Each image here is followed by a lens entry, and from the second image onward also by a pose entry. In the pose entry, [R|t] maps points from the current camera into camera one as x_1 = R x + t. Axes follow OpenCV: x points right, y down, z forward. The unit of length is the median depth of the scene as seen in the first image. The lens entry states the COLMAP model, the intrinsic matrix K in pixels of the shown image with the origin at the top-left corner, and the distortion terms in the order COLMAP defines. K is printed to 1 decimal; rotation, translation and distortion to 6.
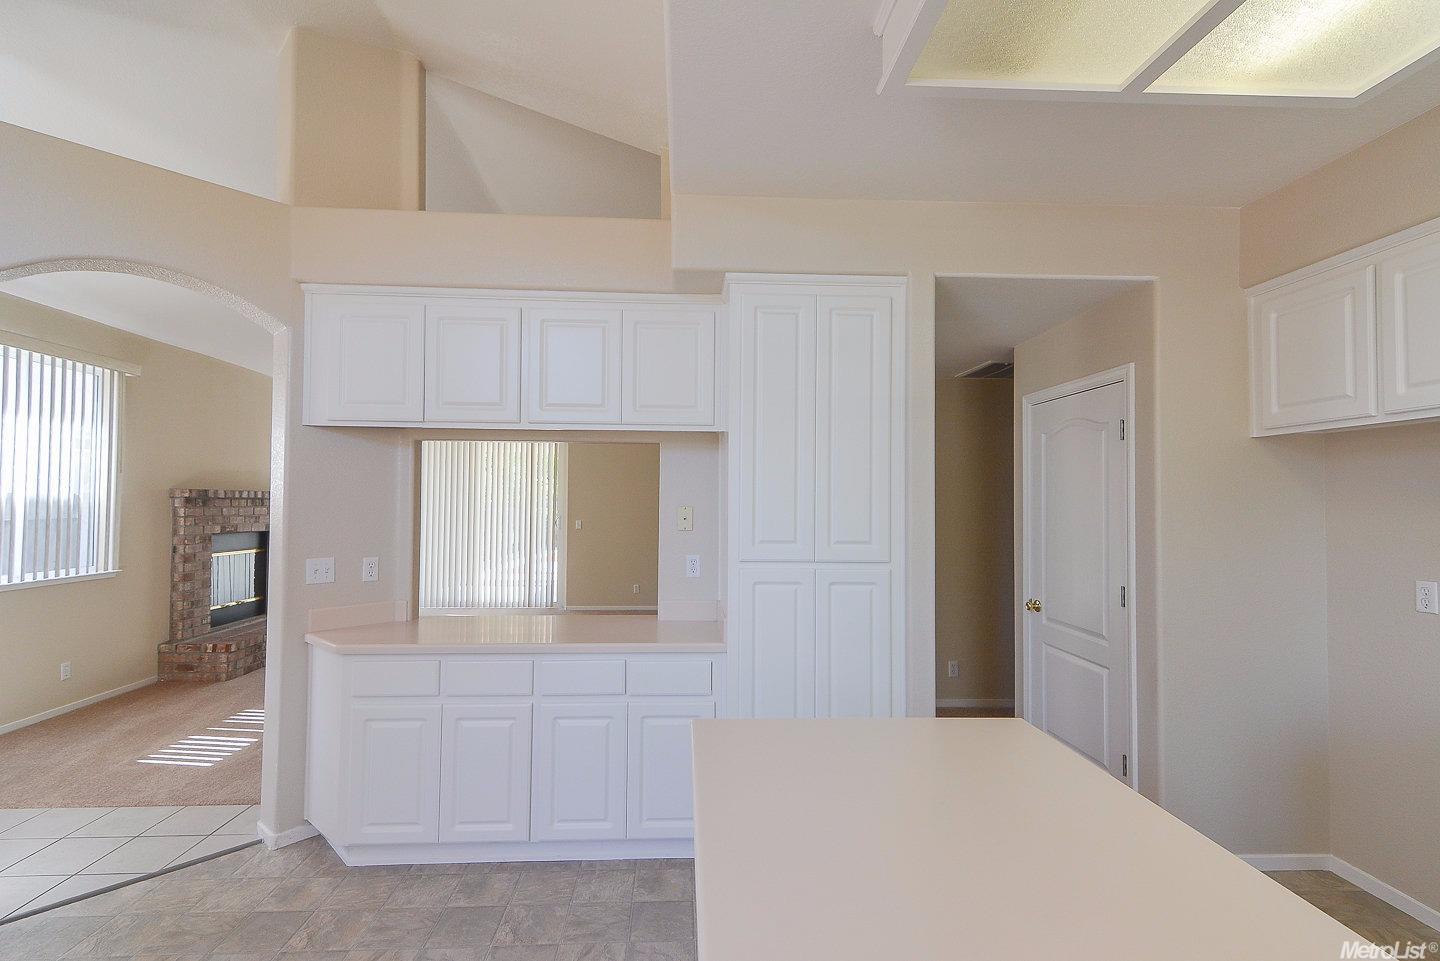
lens RADIAL K [[682.0, 0, 709.7], [0, 682.0, 486.0], [0, 0, 1]] dist [0.027379, -0.010447]
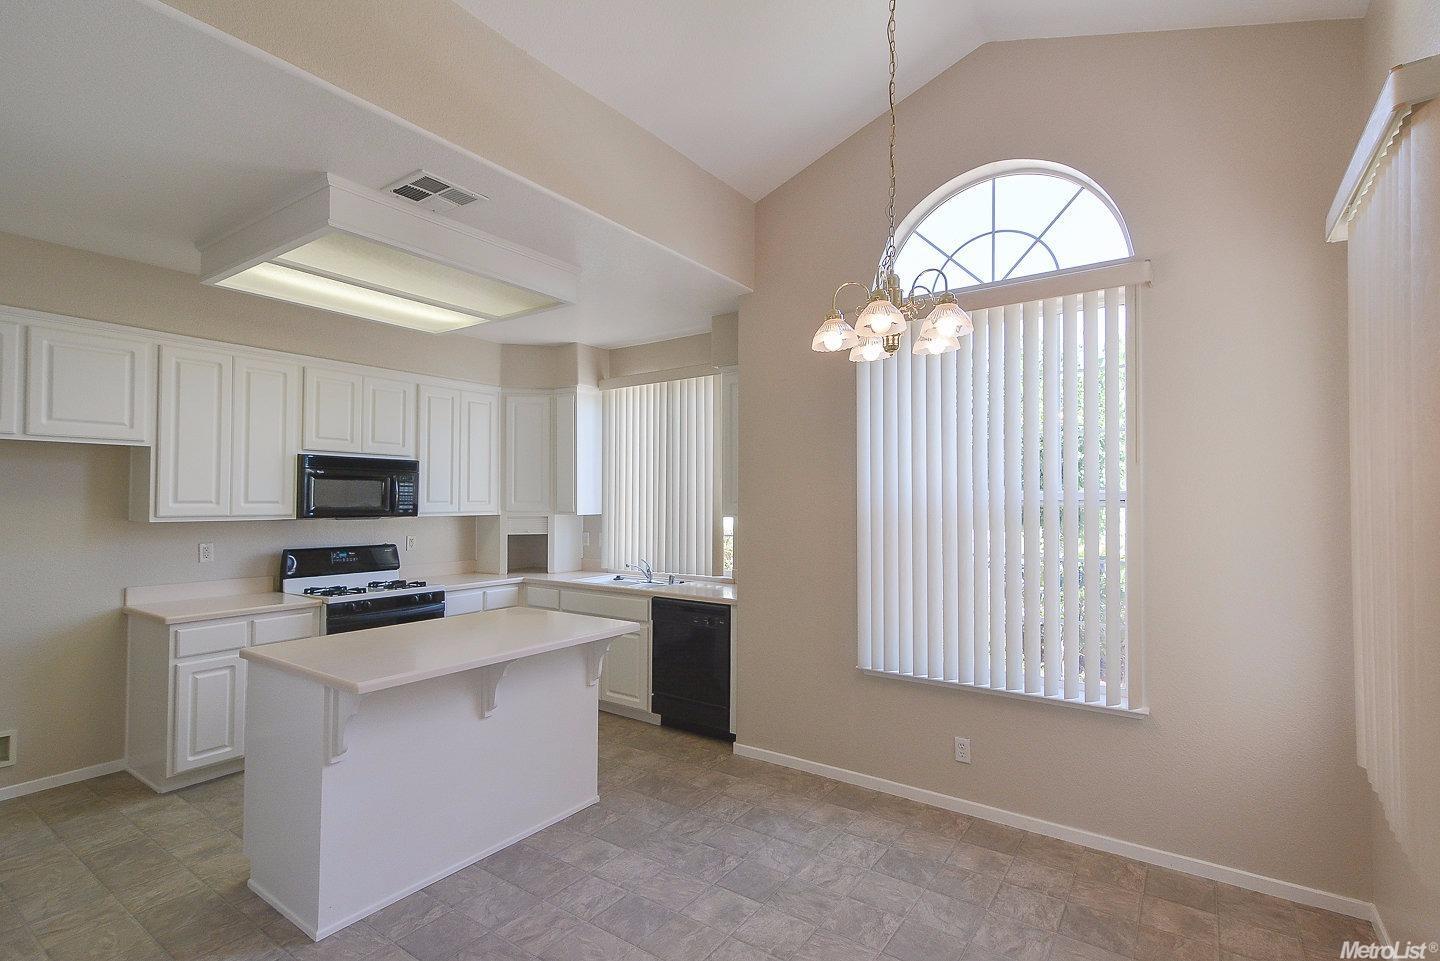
lens RADIAL K [[682.0, 0, 709.7], [0, 682.0, 486.0], [0, 0, 1]] dist [0.027379, -0.010447]
pose [[-0.781355, 0.009676, 0.624011, -0.792120], [-0.022198, 0.998816, -0.043282, 0.022729], [-0.623691, -0.047670, -0.780216, 0.971962]]
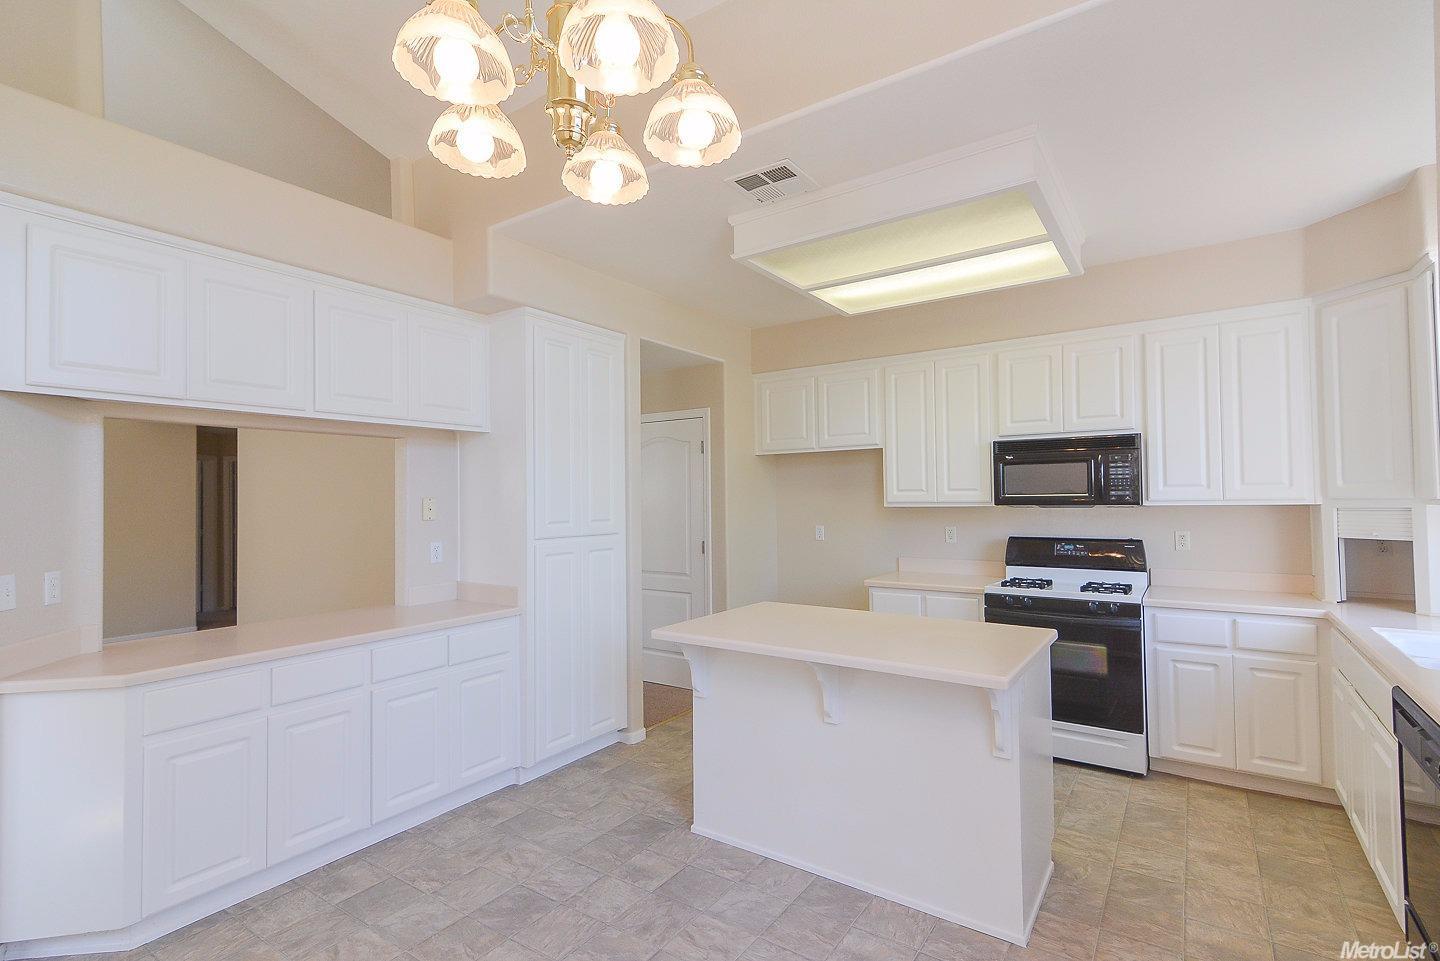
lens RADIAL K [[682.0, 0, 709.7], [0, 682.0, 486.0], [0, 0, 1]] dist [0.027379, -0.010447]
pose [[0.613468, -0.000723, 0.789719, -0.725787], [-0.006366, 0.999963, 0.005861, 0.002155], [-0.789694, -0.008623, 0.613441, -0.022759]]
